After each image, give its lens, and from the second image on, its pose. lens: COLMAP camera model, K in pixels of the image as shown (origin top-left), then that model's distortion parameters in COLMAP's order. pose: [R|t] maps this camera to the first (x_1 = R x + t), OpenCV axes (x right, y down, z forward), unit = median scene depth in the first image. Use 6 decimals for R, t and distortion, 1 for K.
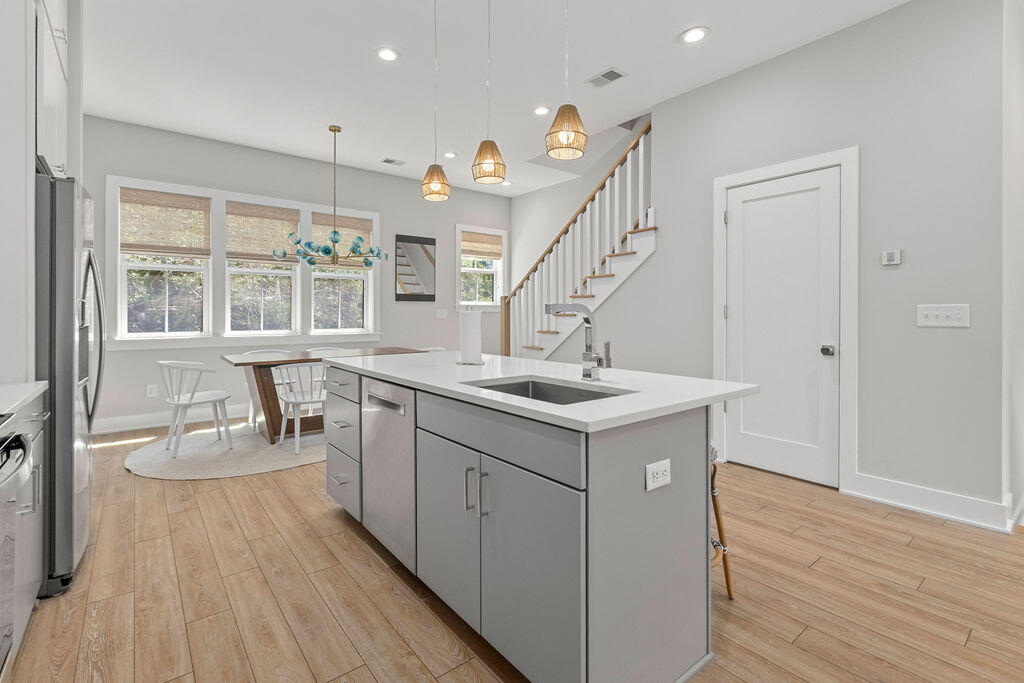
lens RADIAL K [[459.0, 0, 515.1], [0, 459.0, 315.1], [0, 0, 1]] dist [-0.044932, -0.000001]
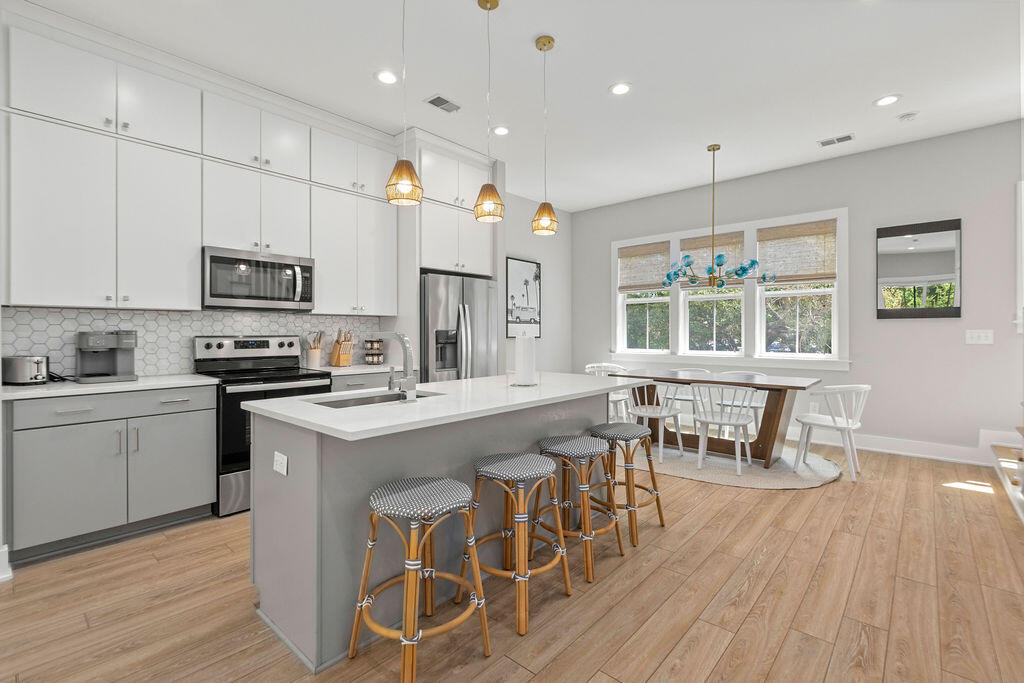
lens RADIAL K [[453.9, 0, 513.0], [0, 453.9, 329.2], [0, 0, 1]] dist [0.000248, -0.000038]
pose [[0.142570, -0.010568, -0.989728, 0.478209], [-0.007231, 0.999905, -0.011718, -0.003179], [0.989758, 0.008827, 0.142480, 0.403270]]
